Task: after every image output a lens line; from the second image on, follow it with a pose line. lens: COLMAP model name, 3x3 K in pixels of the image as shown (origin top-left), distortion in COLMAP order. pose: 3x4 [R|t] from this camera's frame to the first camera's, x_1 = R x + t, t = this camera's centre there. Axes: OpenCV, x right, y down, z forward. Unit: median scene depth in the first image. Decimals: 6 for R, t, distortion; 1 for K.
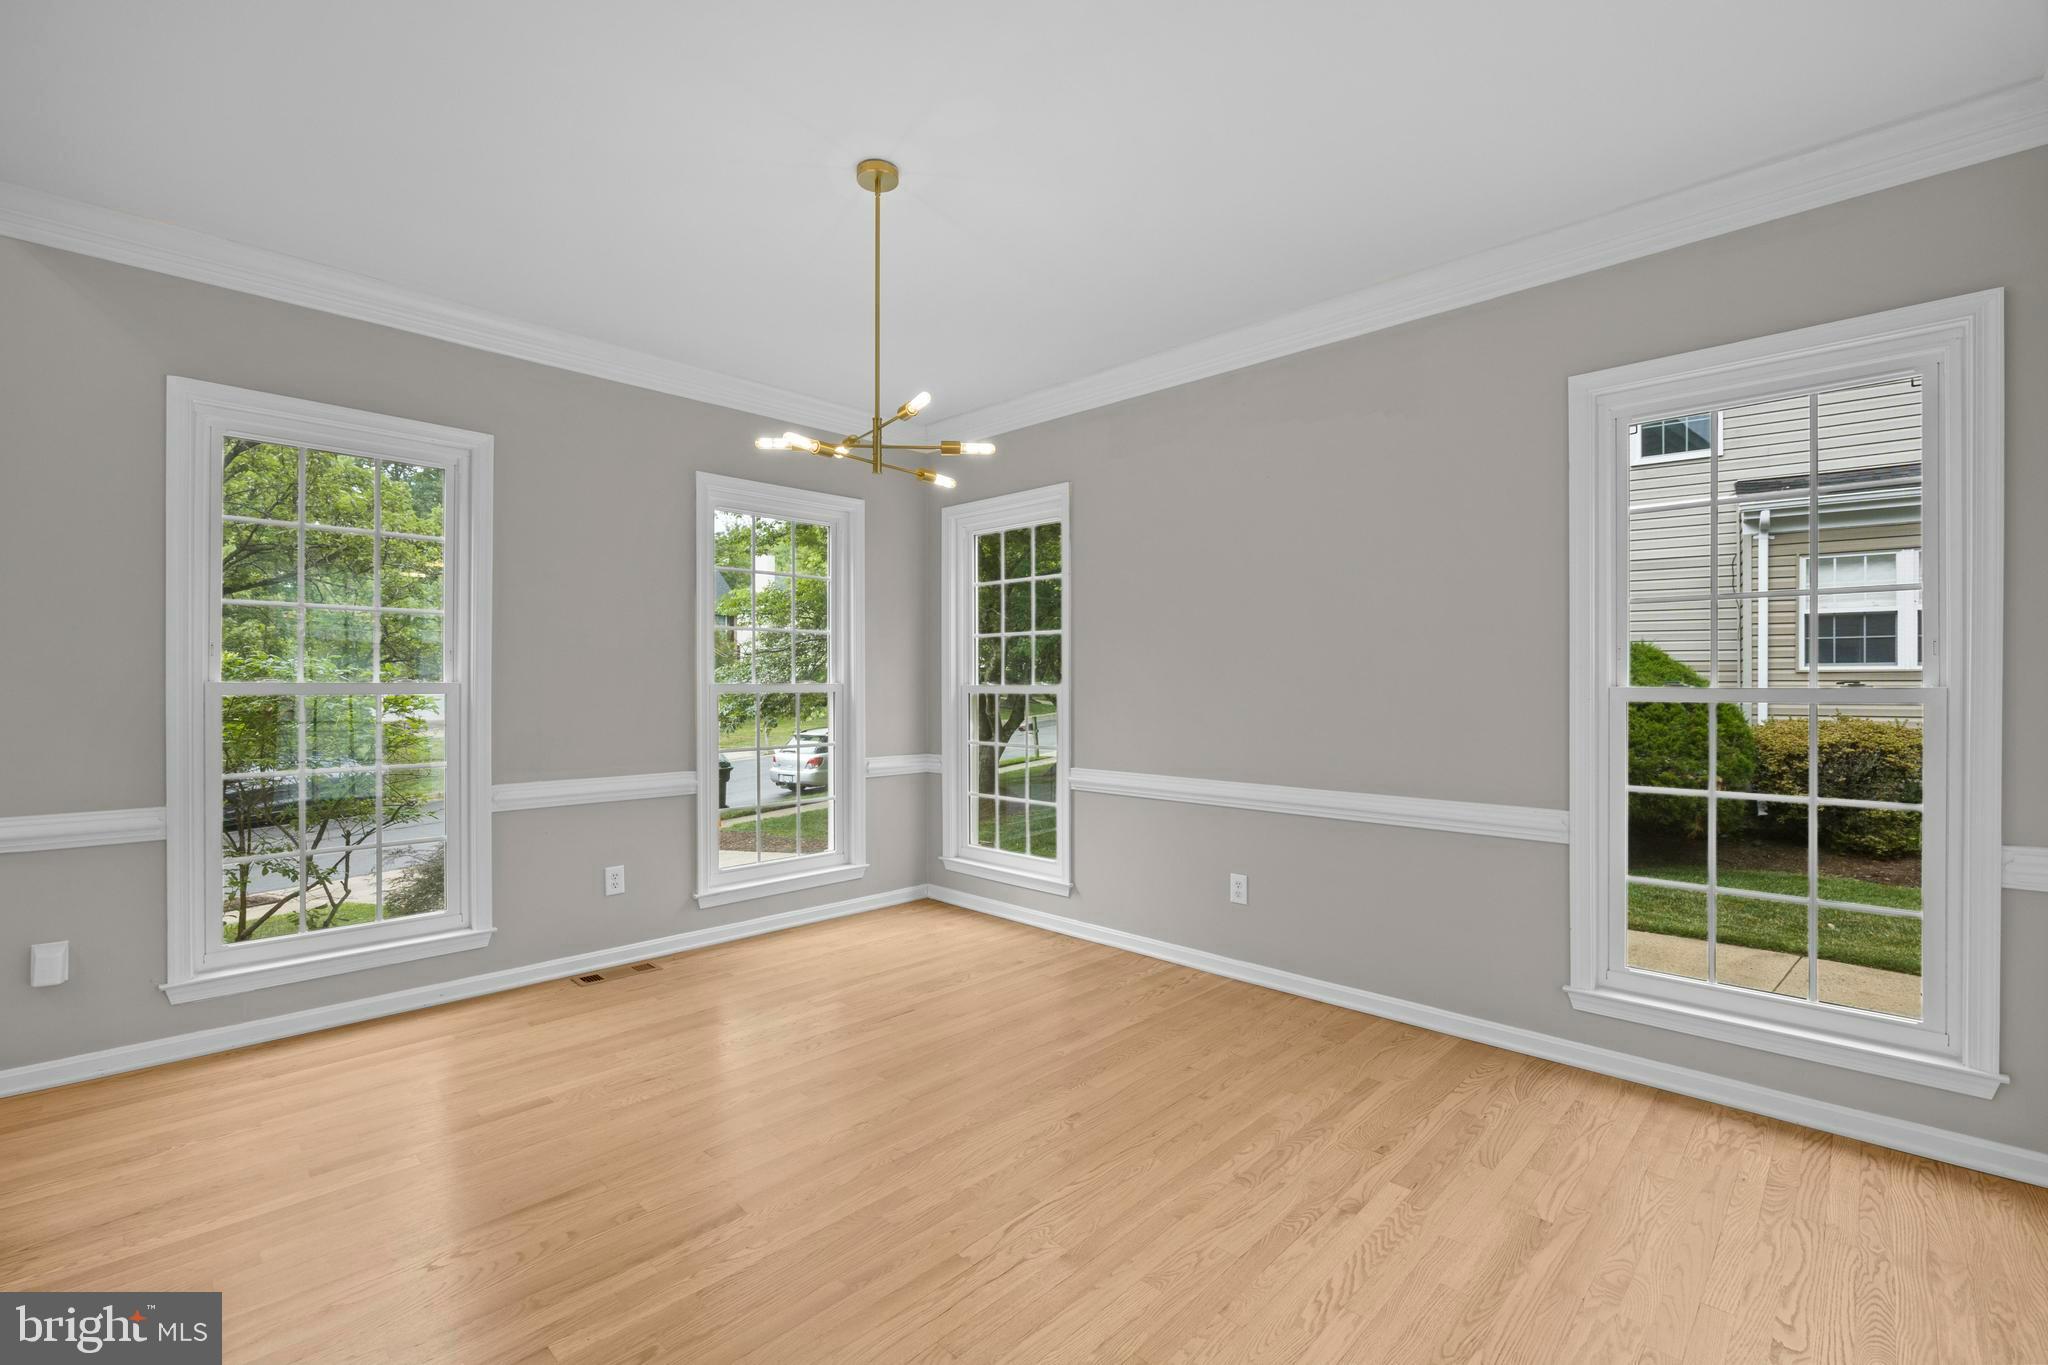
lens RADIAL K [[907.2, 0, 1010.6], [0, 907.2, 678.7], [0, 0, 1]] dist [0.012795, -0.001063]
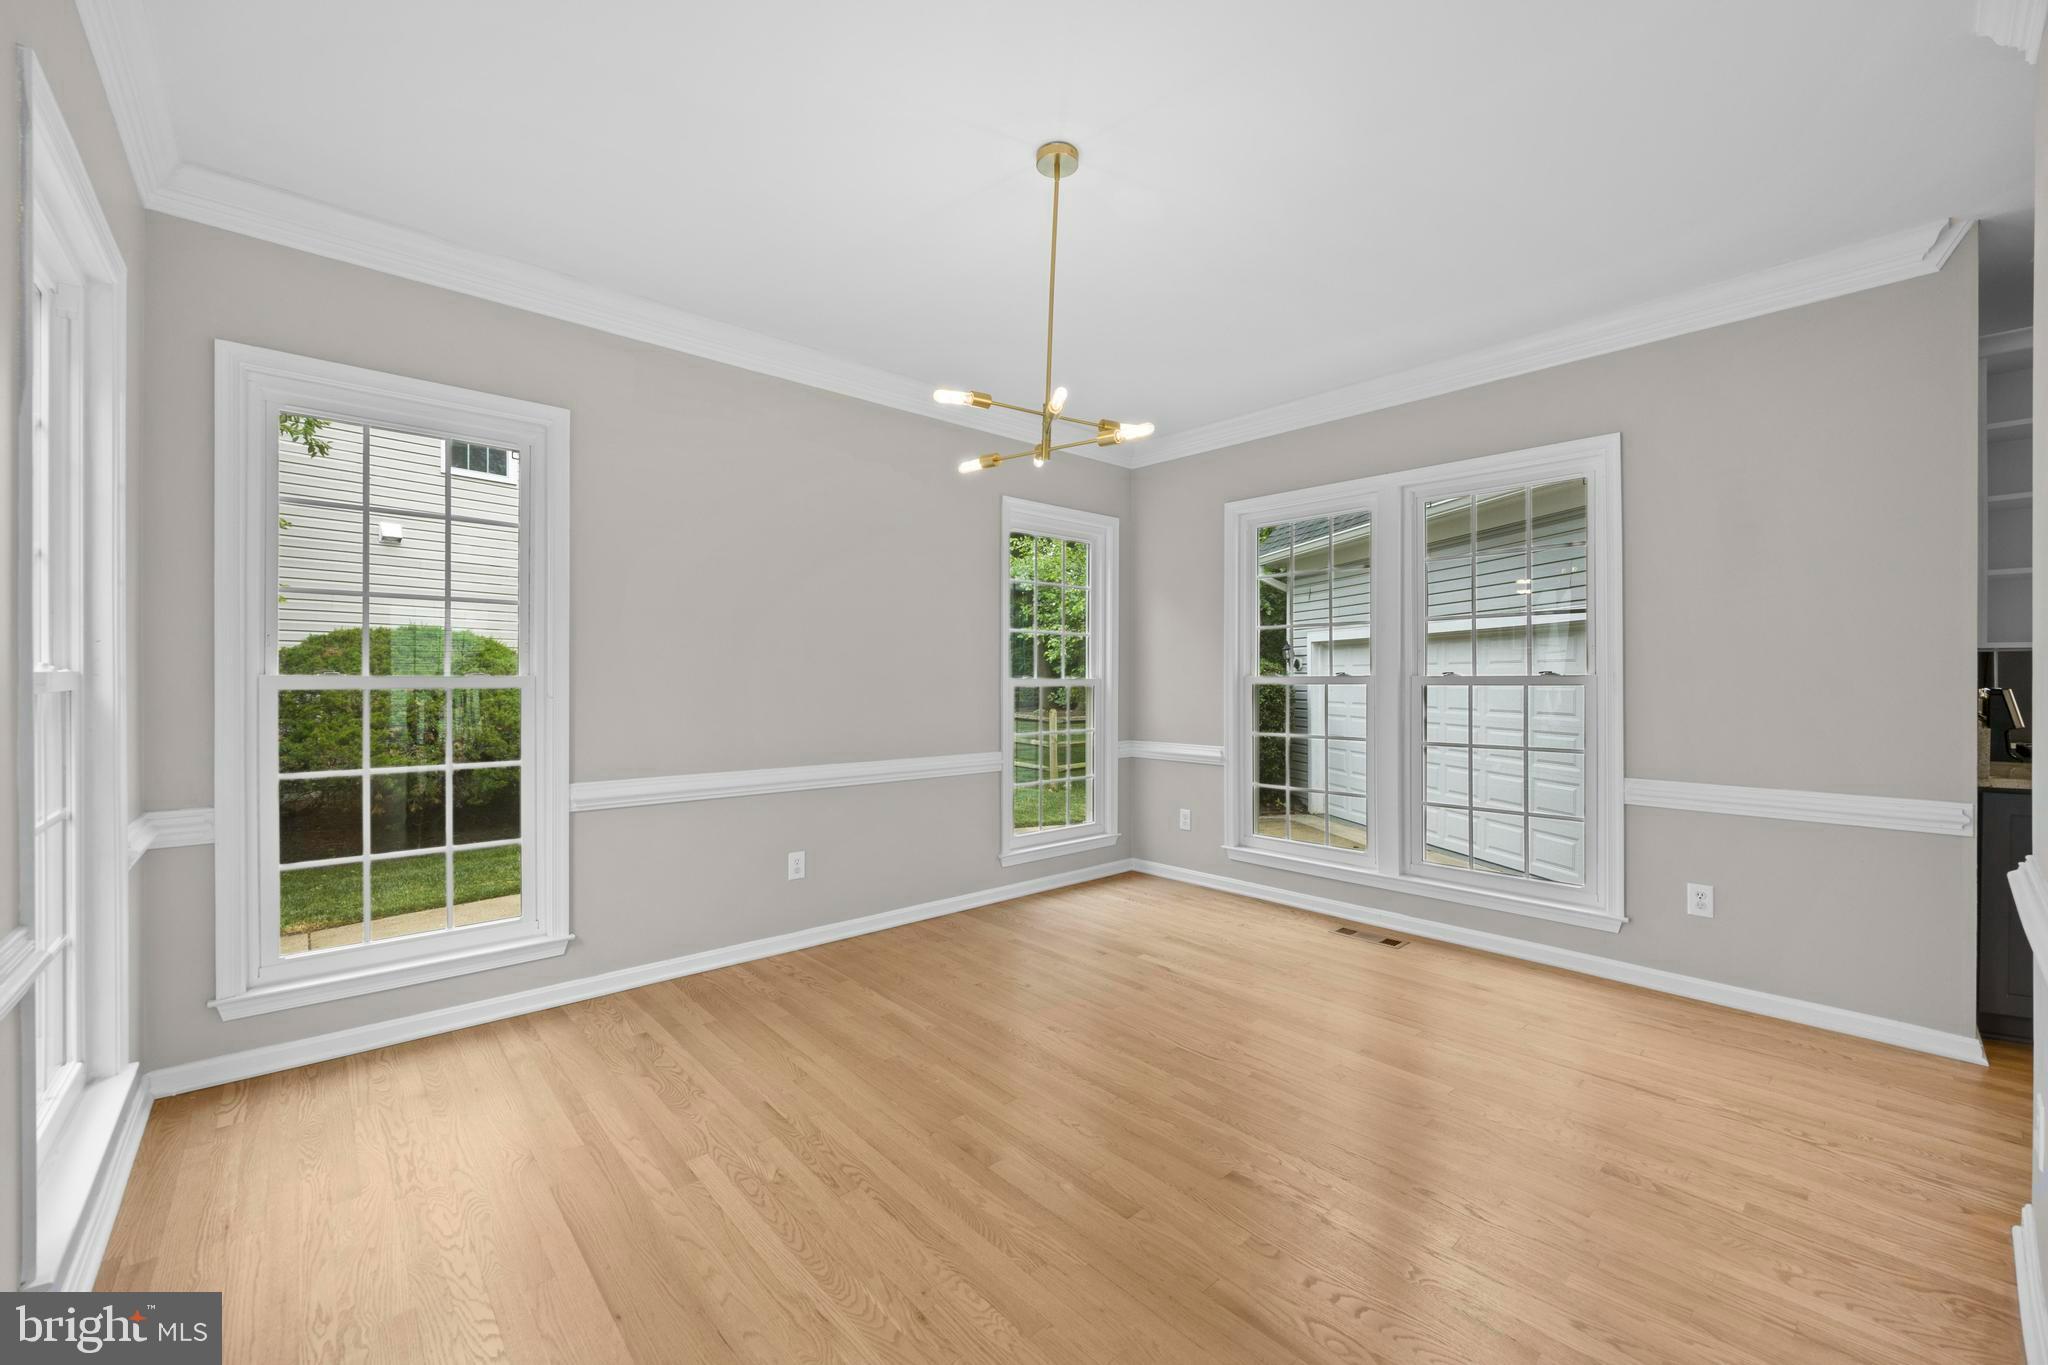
lens RADIAL K [[824.6, 0, 1017.9], [0, 824.6, 685.0], [0, 0, 1]] dist [-0.003715, 0.001123]
pose [[0.053397, -0.010667, 0.998516, -0.614019], [-0.013530, 0.999843, 0.011404, 0.001041], [-0.998482, -0.014119, 0.053244, 0.594301]]
